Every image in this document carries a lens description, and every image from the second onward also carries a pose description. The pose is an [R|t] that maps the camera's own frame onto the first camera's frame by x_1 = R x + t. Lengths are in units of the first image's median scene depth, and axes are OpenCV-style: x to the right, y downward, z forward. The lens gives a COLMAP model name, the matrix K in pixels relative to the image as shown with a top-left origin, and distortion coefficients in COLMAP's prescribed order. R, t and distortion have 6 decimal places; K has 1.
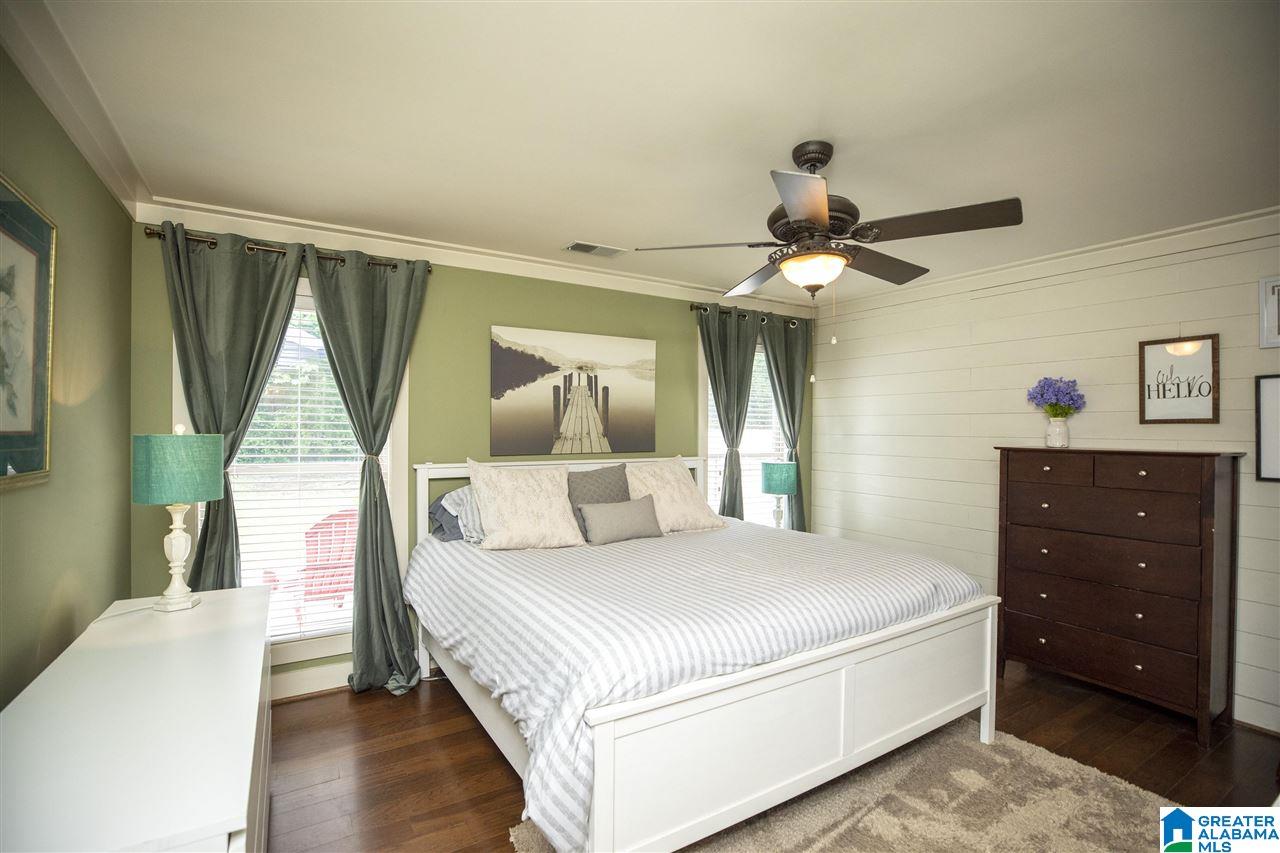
lens RADIAL K [[585.8, 0, 641.6], [0, 585.8, 430.8], [0, 0, 1]] dist [-0.034769, 0.007779]
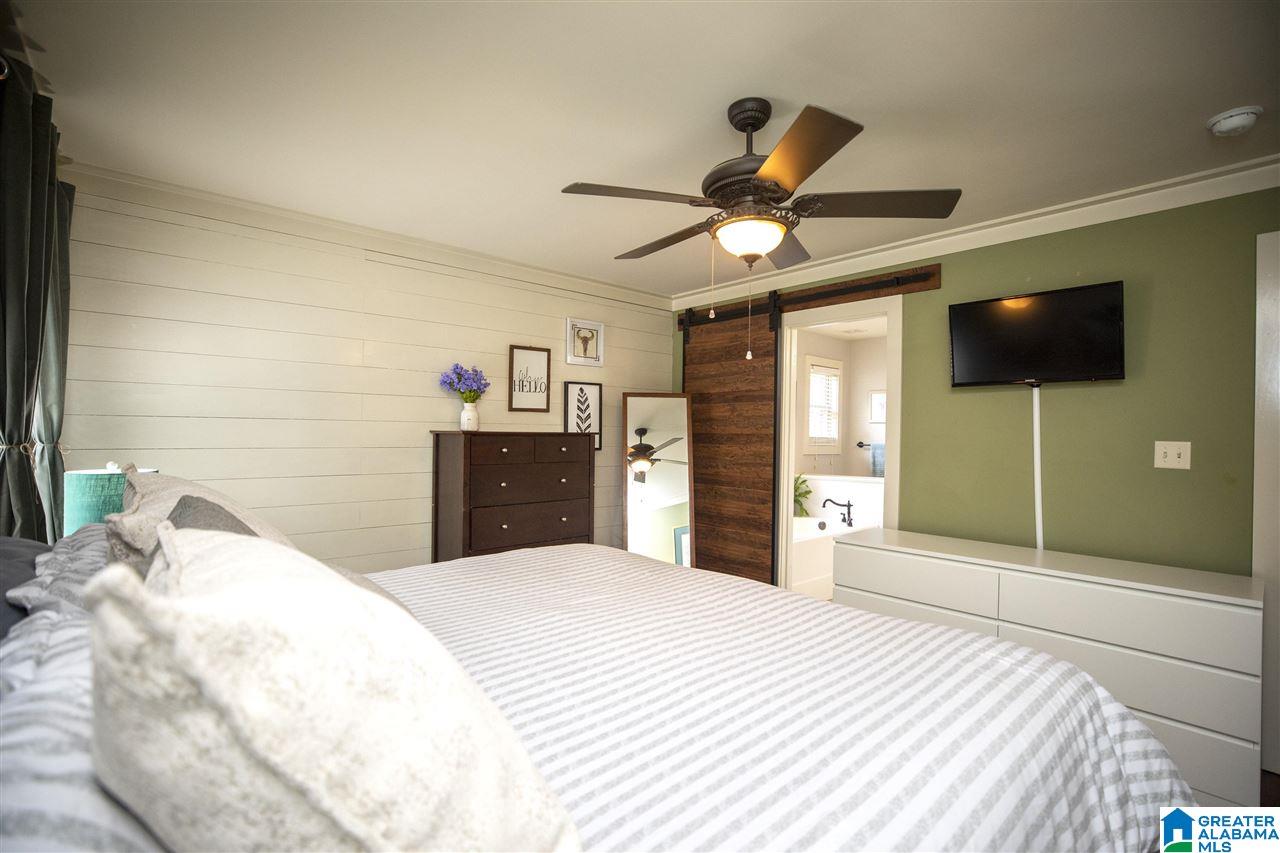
lens RADIAL K [[585.8, 0, 640.1], [0, 585.8, 425.1], [0, 0, 1]] dist [-0.034769, 0.007779]
pose [[-0.180991, 0.002671, 0.983481, -0.450377], [-0.014943, 0.999873, -0.005466, 0.022076], [-0.983371, -0.015685, -0.180929, 1.033288]]
